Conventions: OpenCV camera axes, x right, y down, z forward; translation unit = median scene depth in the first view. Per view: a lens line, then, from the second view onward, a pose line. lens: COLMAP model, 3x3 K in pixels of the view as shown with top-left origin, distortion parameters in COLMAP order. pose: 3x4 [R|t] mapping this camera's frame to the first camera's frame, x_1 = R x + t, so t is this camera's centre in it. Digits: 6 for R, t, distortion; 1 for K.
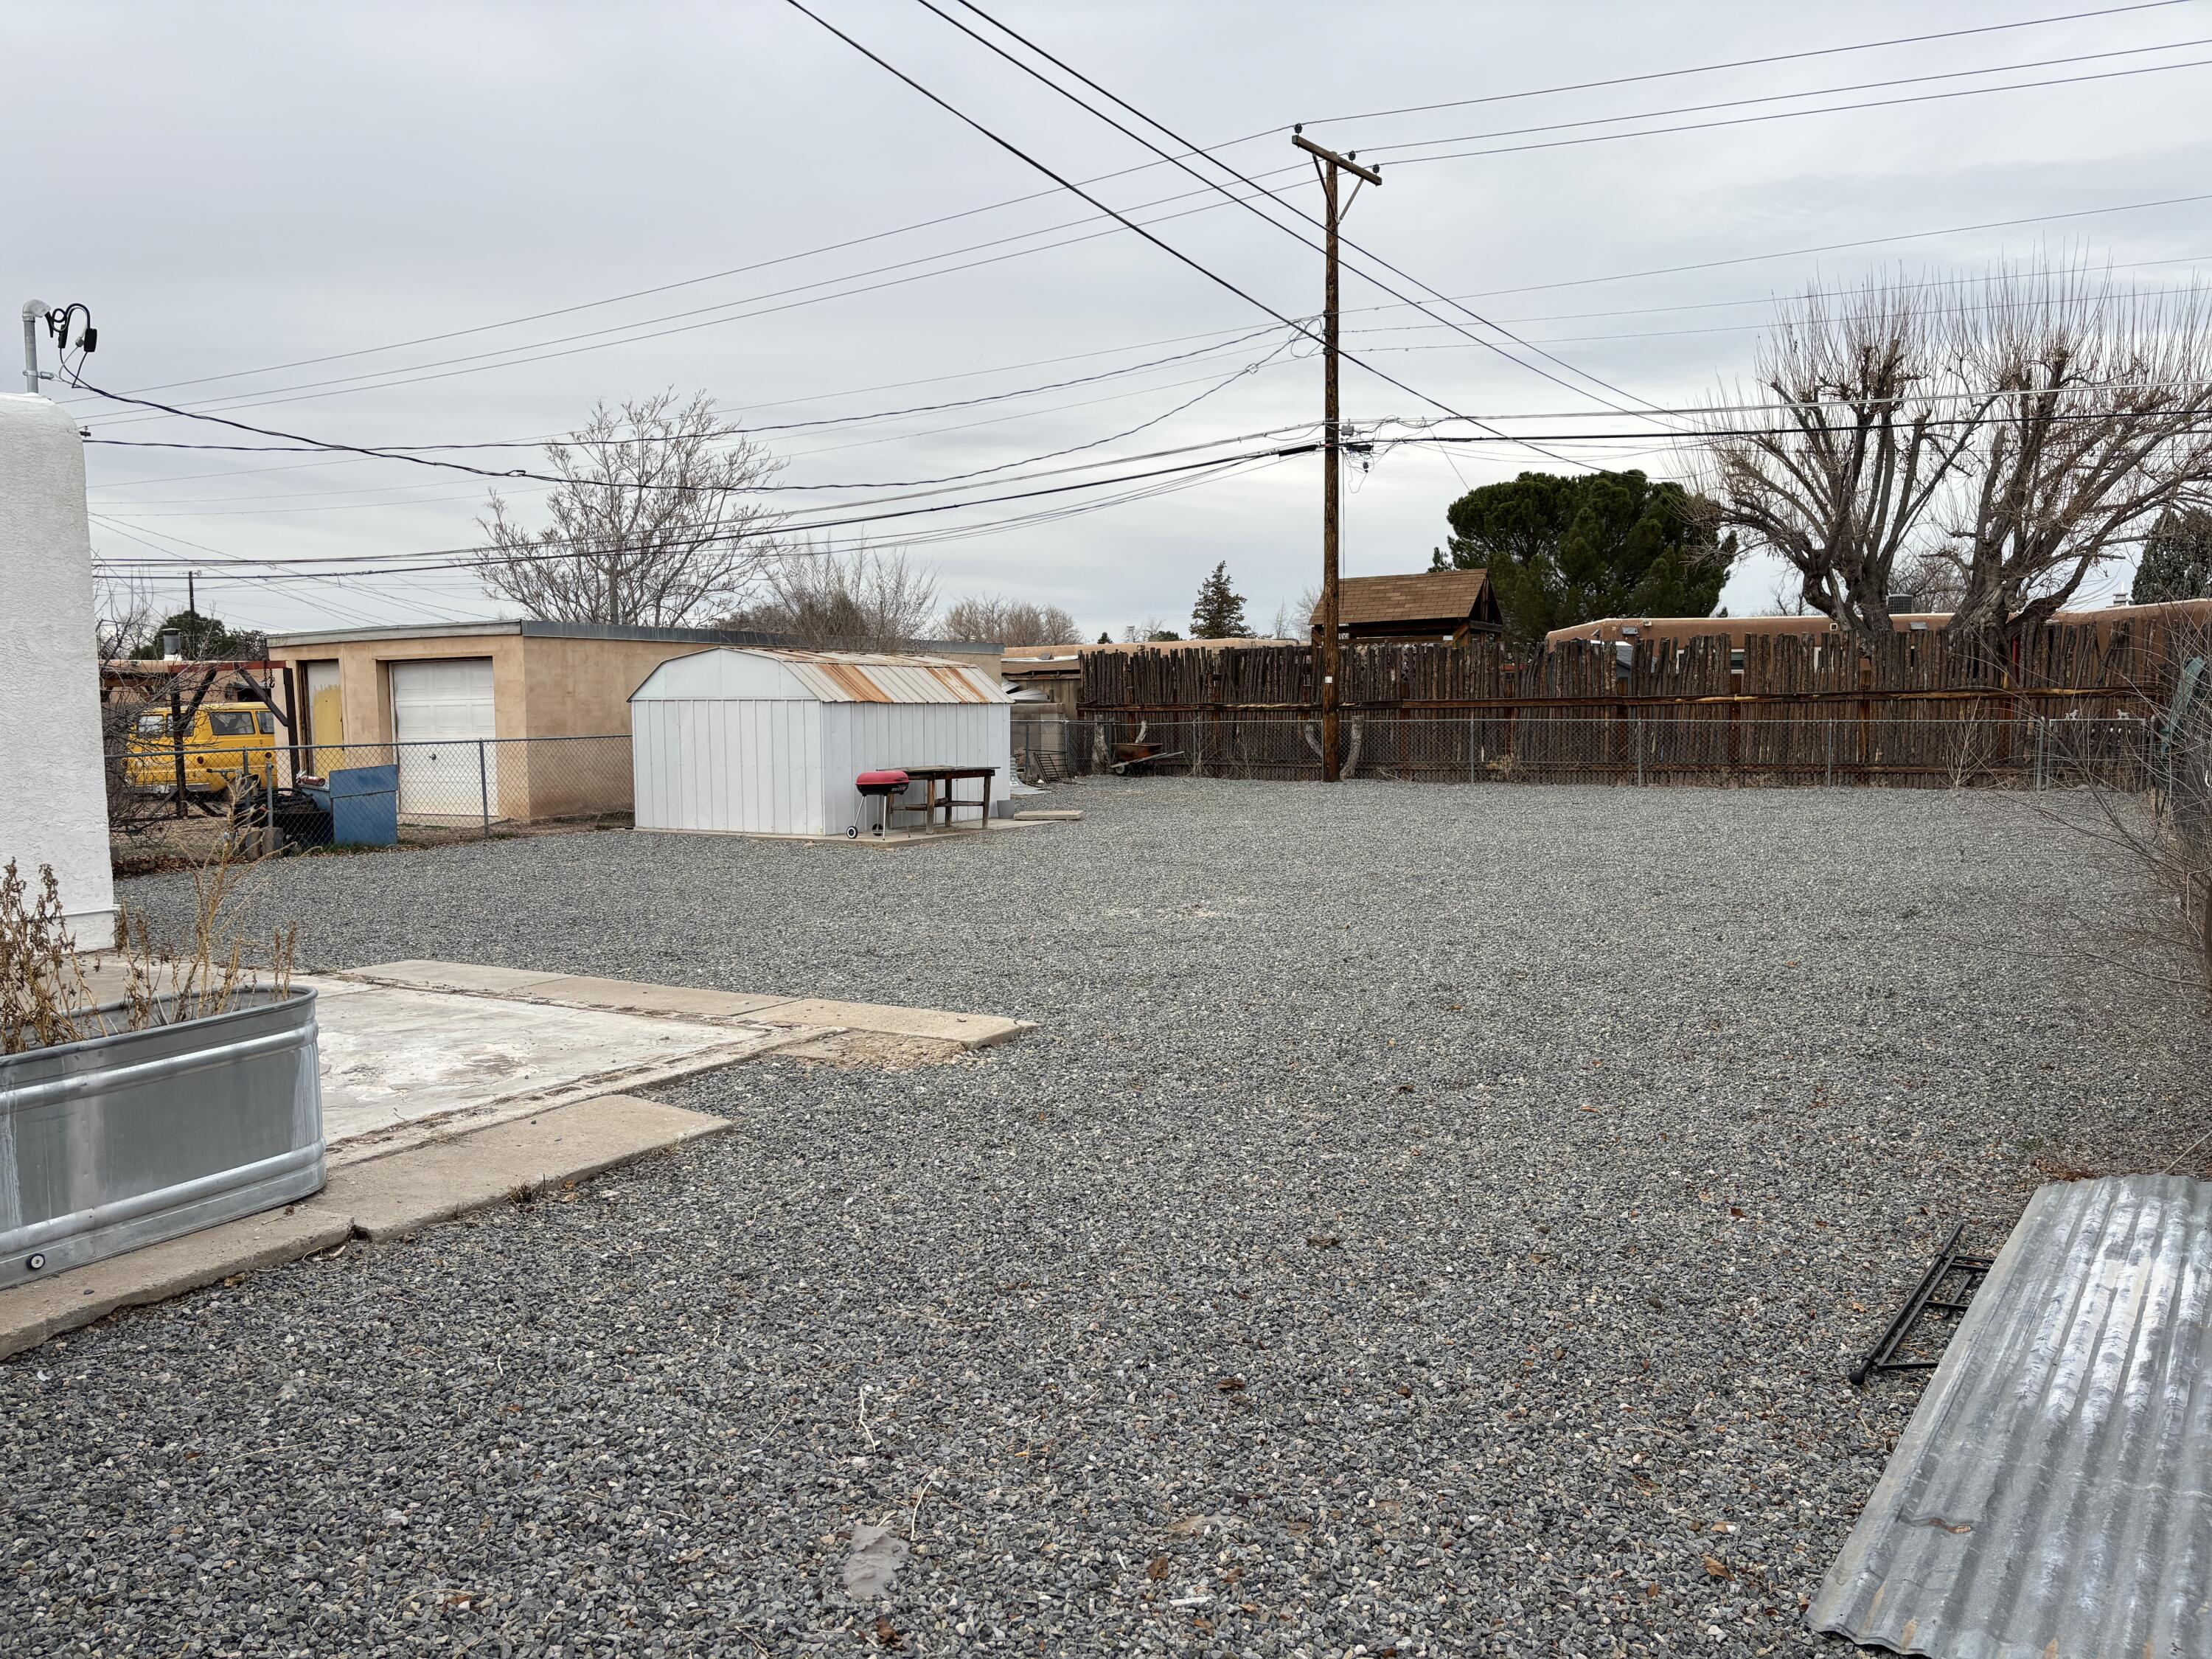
lens RADIAL K [[1837.0, 0, 1106.0], [0, 1837.0, 829.5], [0, 0, 1]] dist [0.099591, -0.233529]
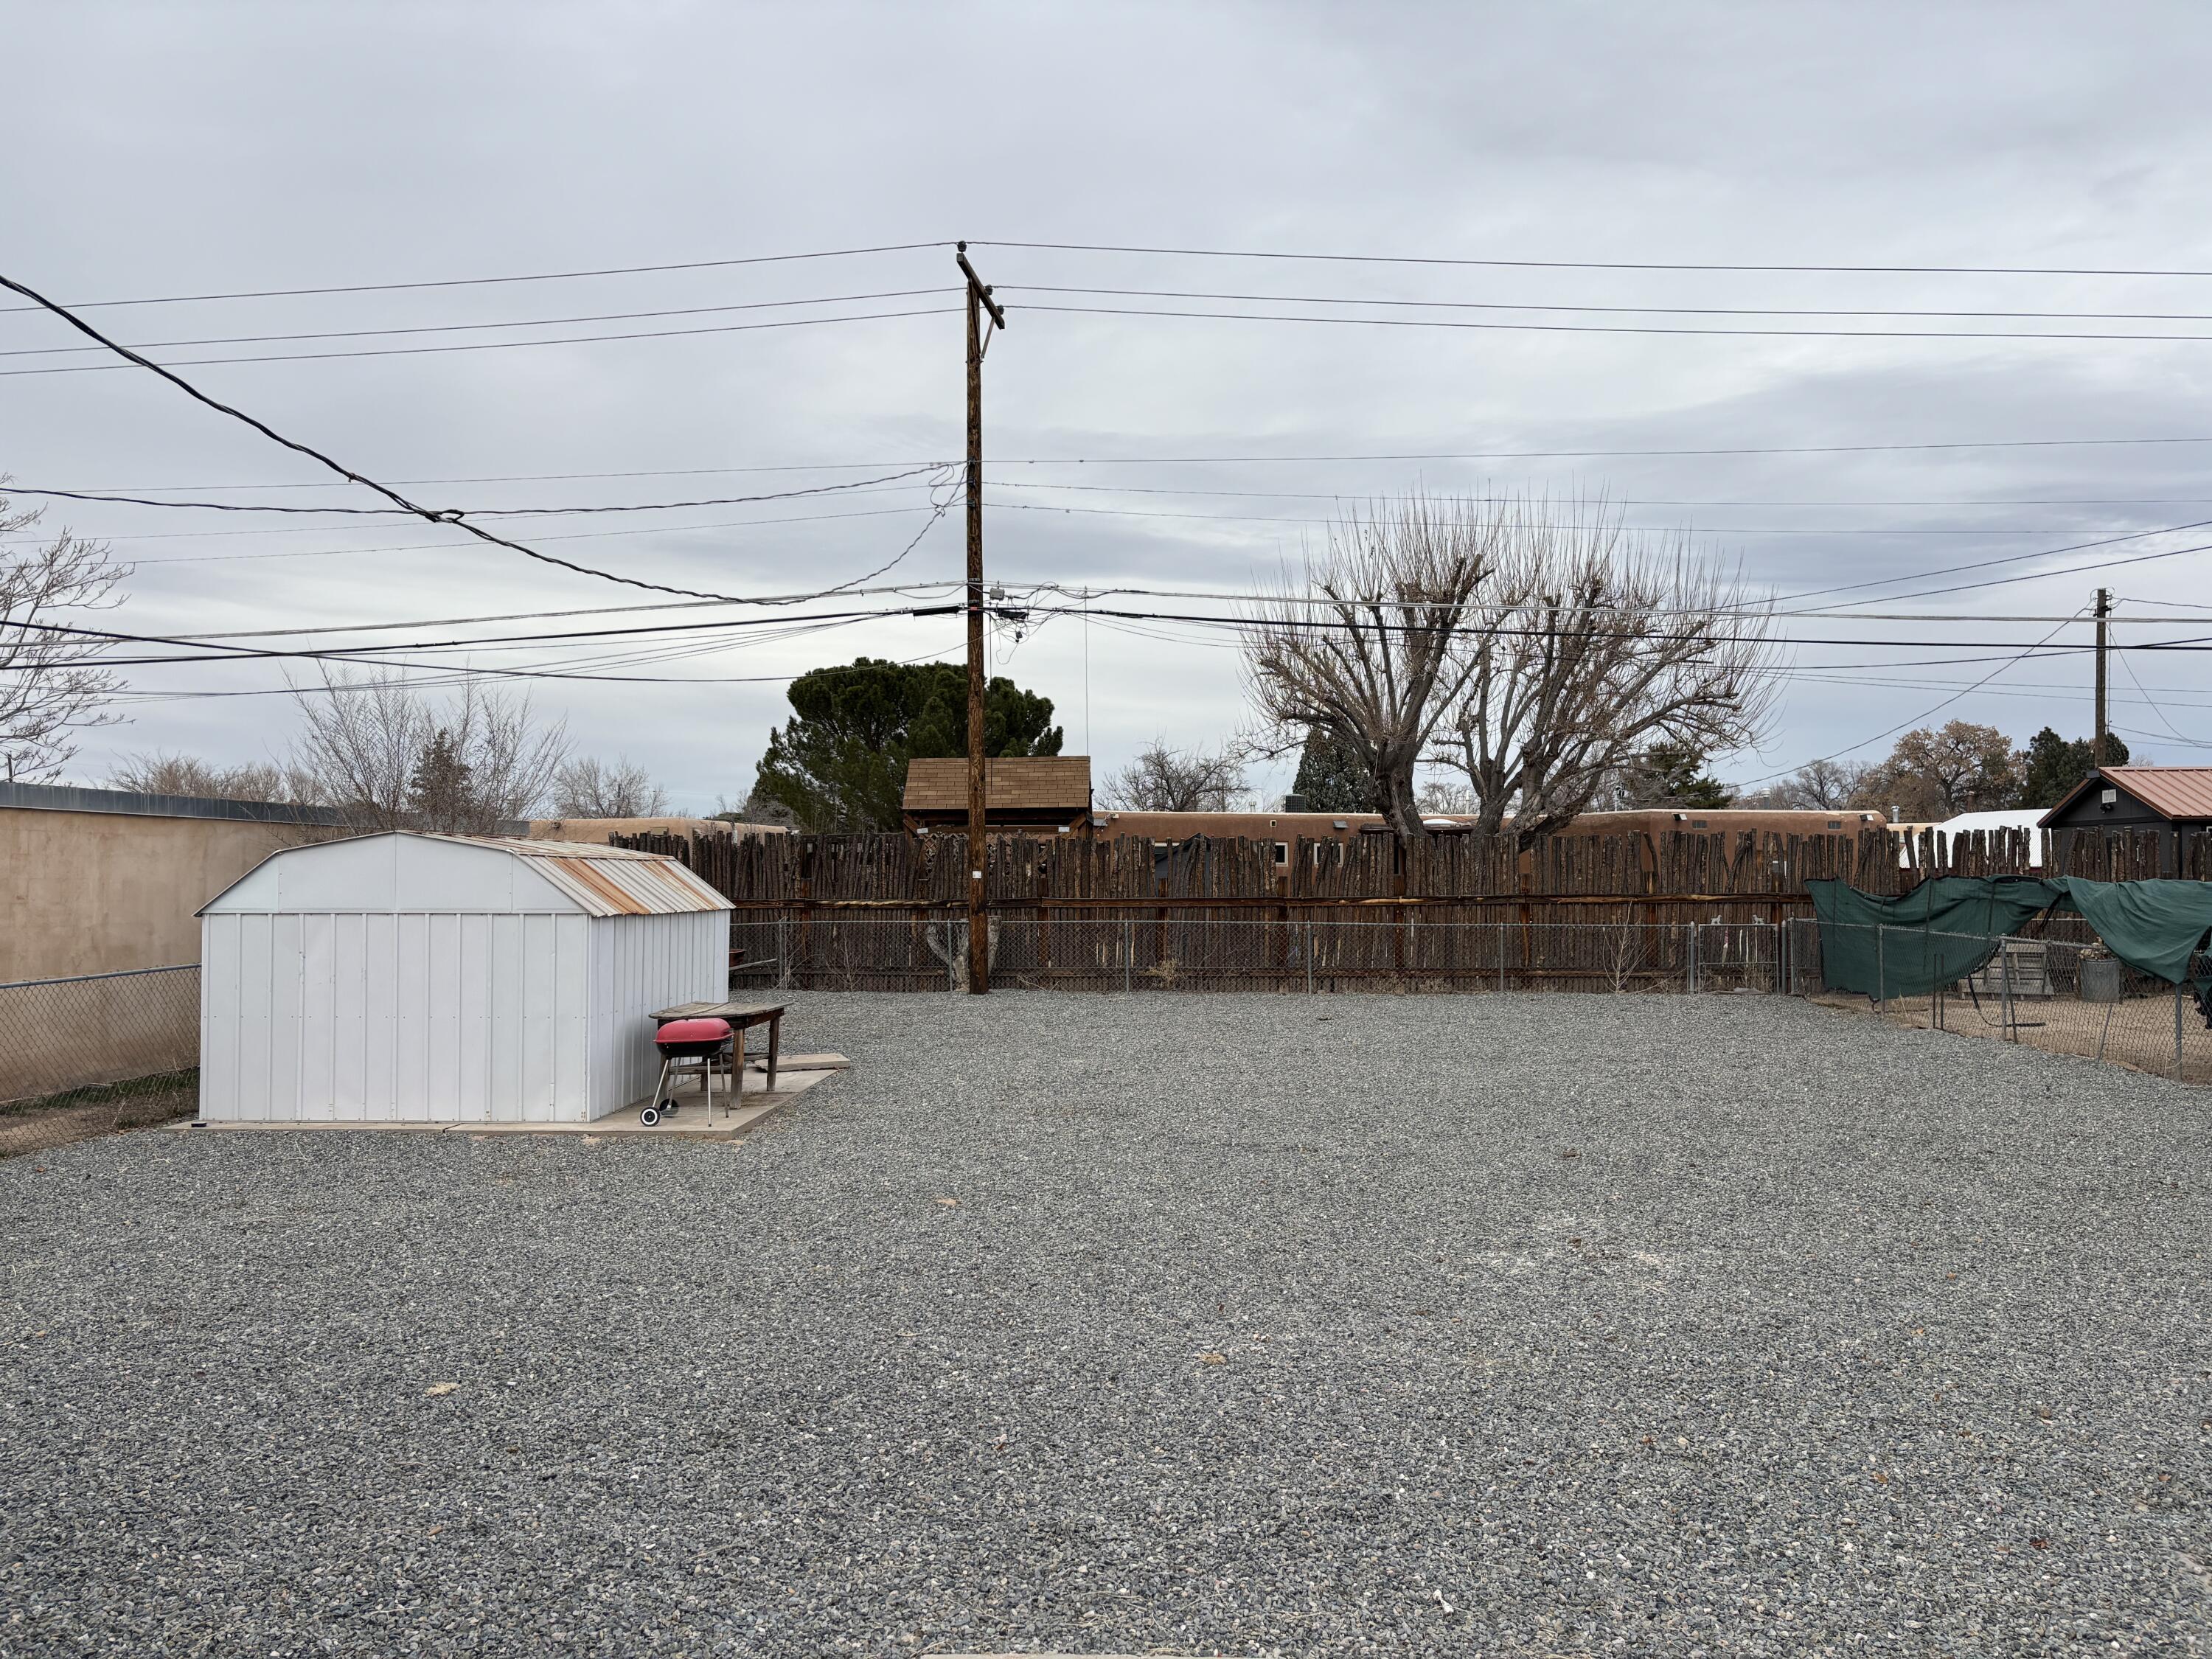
lens RADIAL K [[1717.3, 0, 1106.0], [0, 1717.3, 829.5], [0, 0, 1]] dist [0.144967, -0.175611]
pose [[0.880179, 0.020568, 0.474197, -0.211719], [0.024376, 0.995783, -0.088438, -0.030232], [-0.474016, 0.089401, 0.875966, 0.265991]]
